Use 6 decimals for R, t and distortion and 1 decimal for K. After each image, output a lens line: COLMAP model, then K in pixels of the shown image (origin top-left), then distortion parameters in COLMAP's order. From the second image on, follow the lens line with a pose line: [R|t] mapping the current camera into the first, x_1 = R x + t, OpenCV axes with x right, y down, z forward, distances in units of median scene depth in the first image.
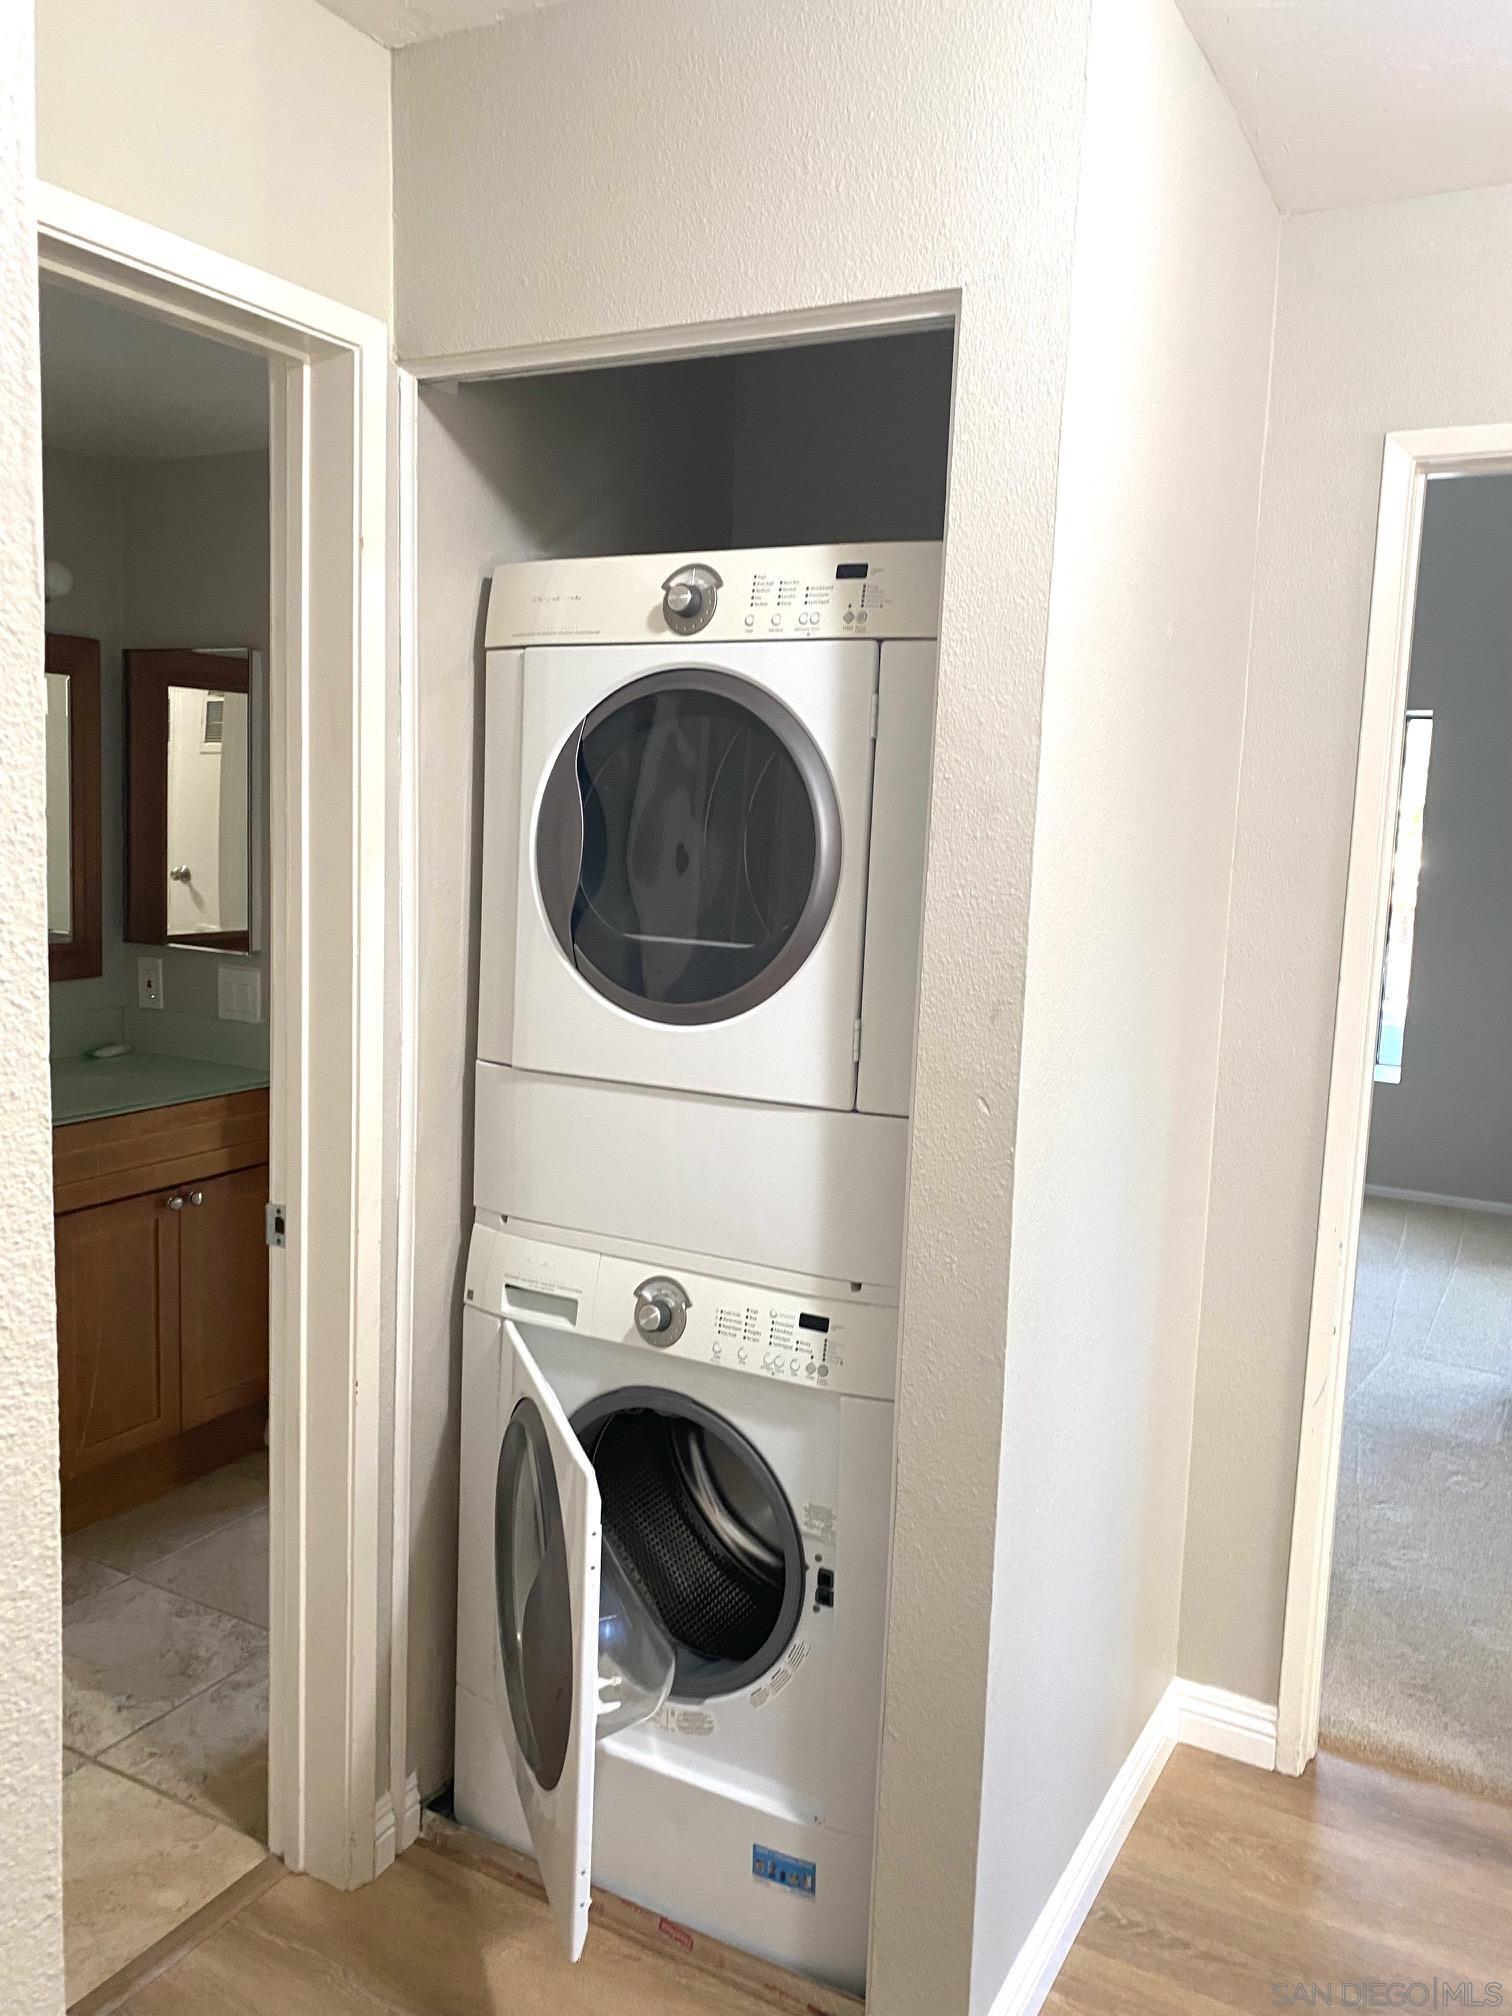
lens RADIAL K [[1558.0, 0, 756.0], [0, 1558.0, 1008.0], [0, 0, 1]] dist [0.039204, 0.000208]
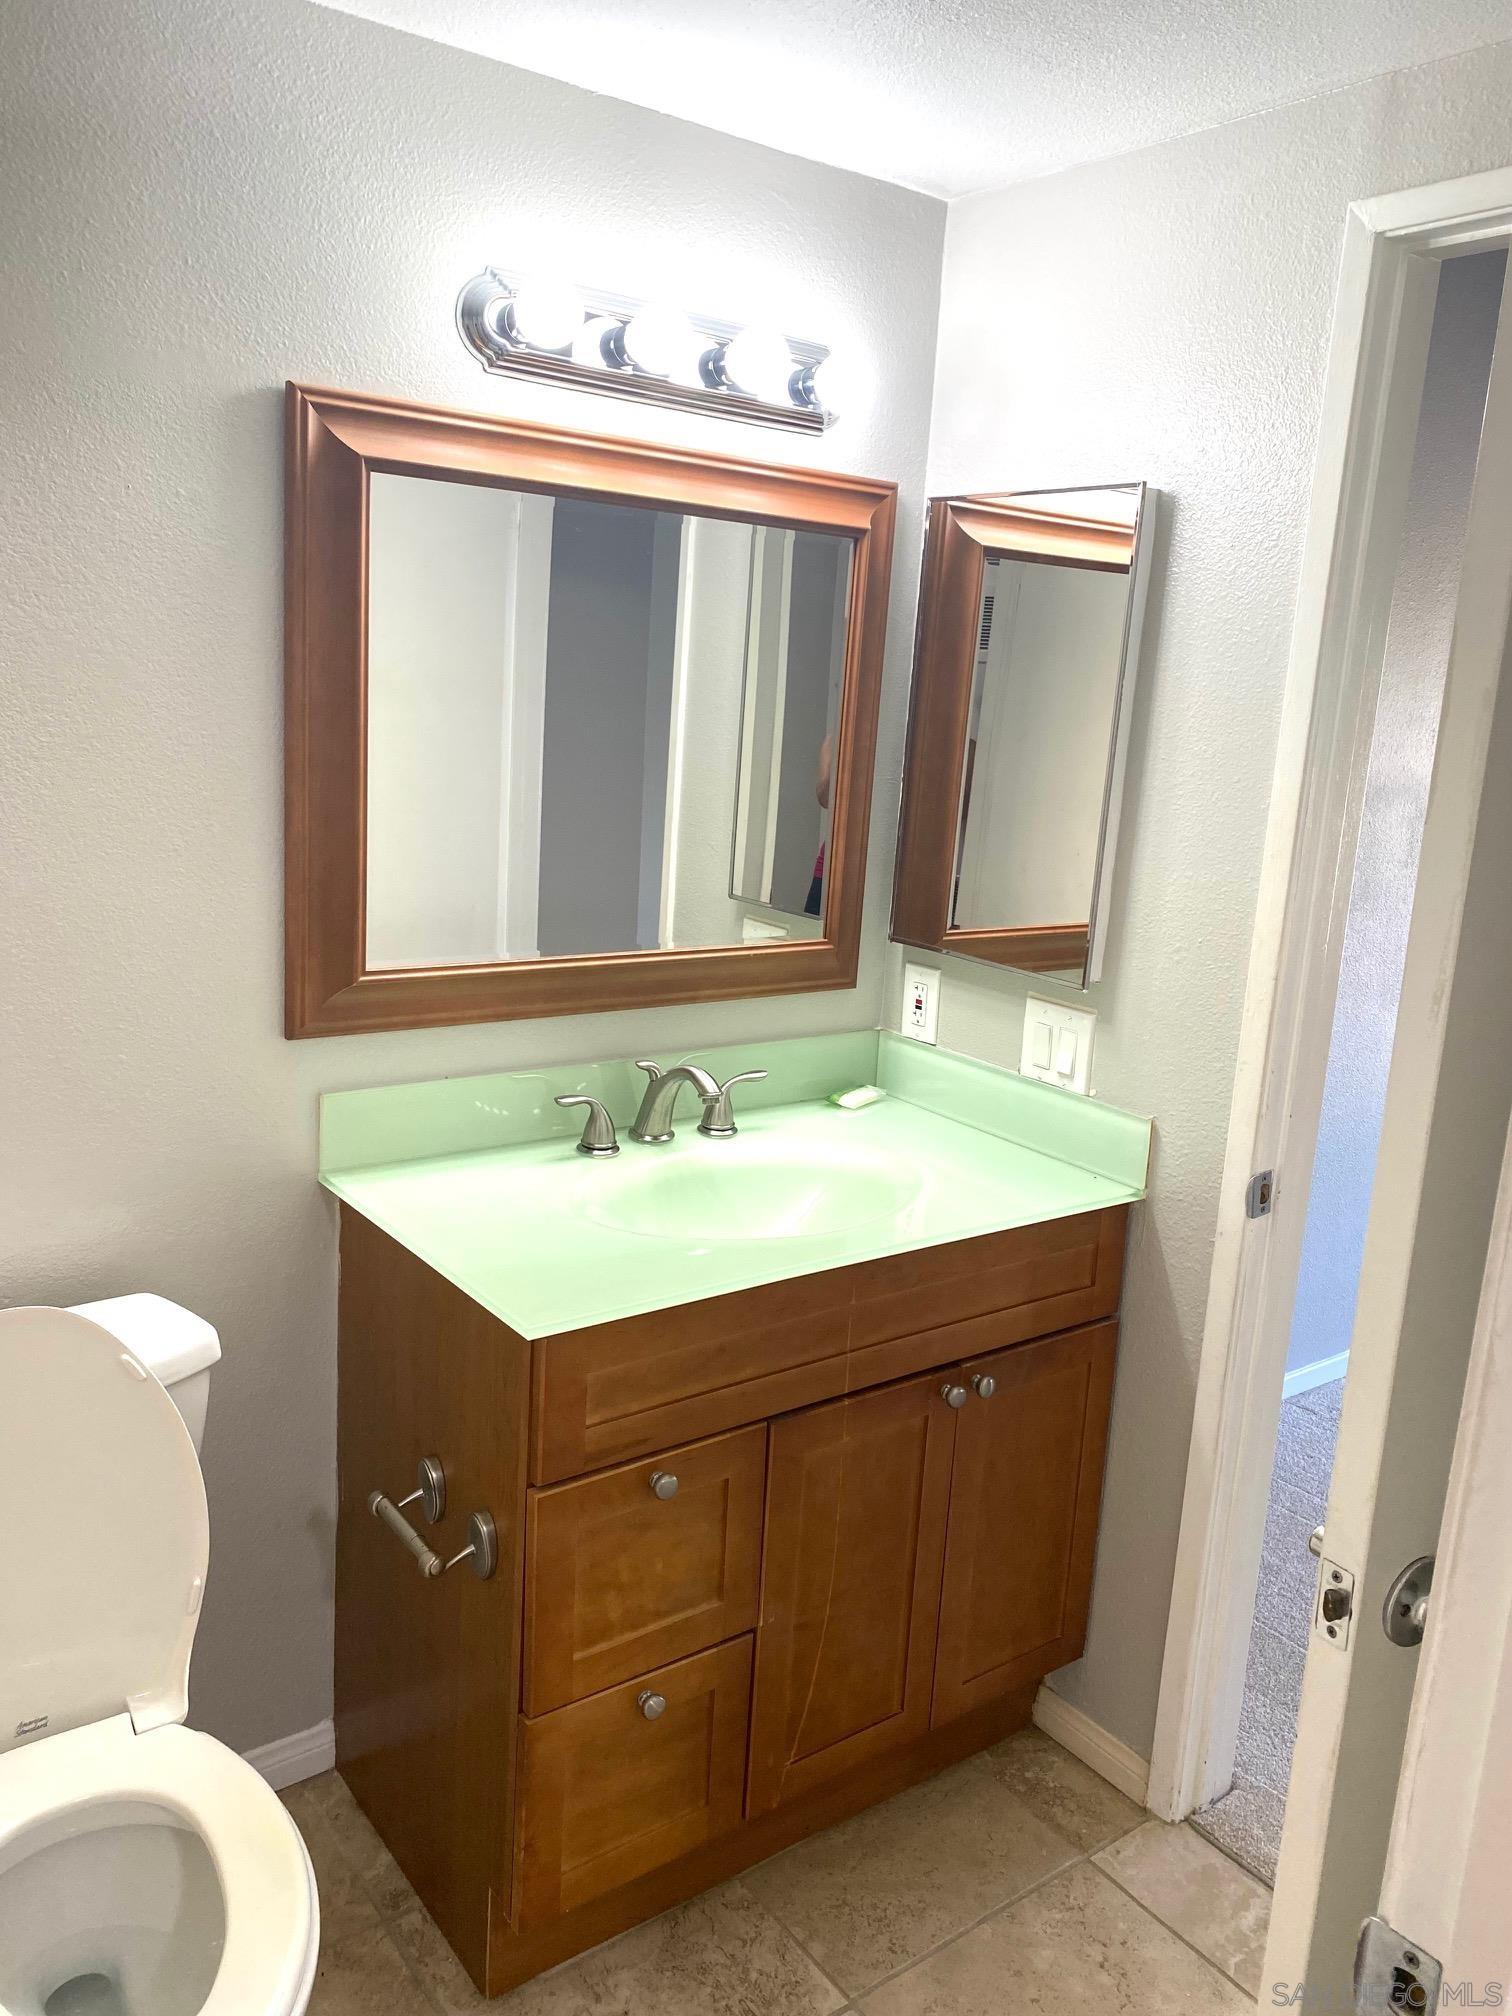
lens RADIAL K [[1522.6, 0, 756.0], [0, 1522.6, 1008.0], [0, 0, 1]] dist [0.000712, -0.000018]
pose [[0.914105, 0.103340, -0.392087, -0.219927], [-0.076917, 0.993614, 0.082558, -0.070607], [0.398115, -0.045309, 0.916216, 0.420890]]
